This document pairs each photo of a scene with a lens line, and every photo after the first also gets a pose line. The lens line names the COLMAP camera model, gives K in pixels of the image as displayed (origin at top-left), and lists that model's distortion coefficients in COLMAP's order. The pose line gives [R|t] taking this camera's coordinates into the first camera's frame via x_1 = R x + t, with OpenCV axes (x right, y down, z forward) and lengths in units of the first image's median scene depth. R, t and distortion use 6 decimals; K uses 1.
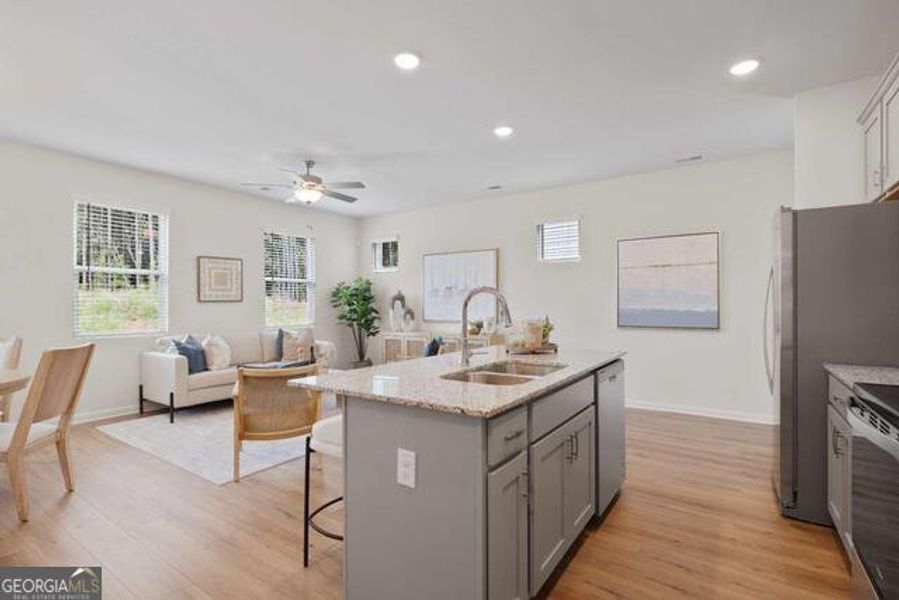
lens RADIAL K [[422.8, 0, 446.3], [0, 422.8, 303.1], [0, 0, 1]] dist [-0.005112, -0.000721]
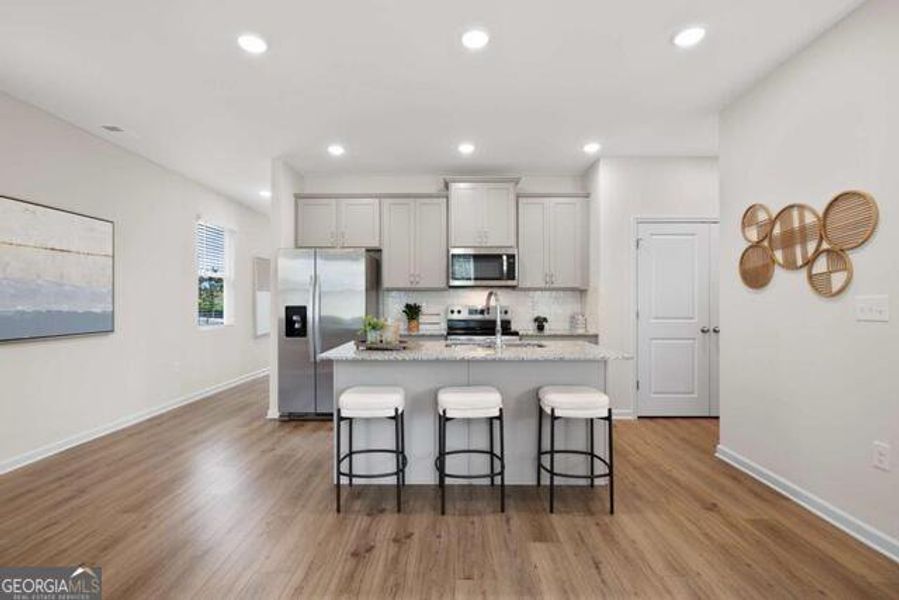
lens RADIAL K [[422.8, 0, 447.9], [0, 422.8, 302.2], [0, 0, 1]] dist [-0.005112, -0.000721]
pose [[-0.559977, 0.001923, 0.828506, -0.378905], [-0.001183, 0.999994, -0.003120, 0.001714], [-0.828508, -0.002727, -0.559971, 0.713270]]
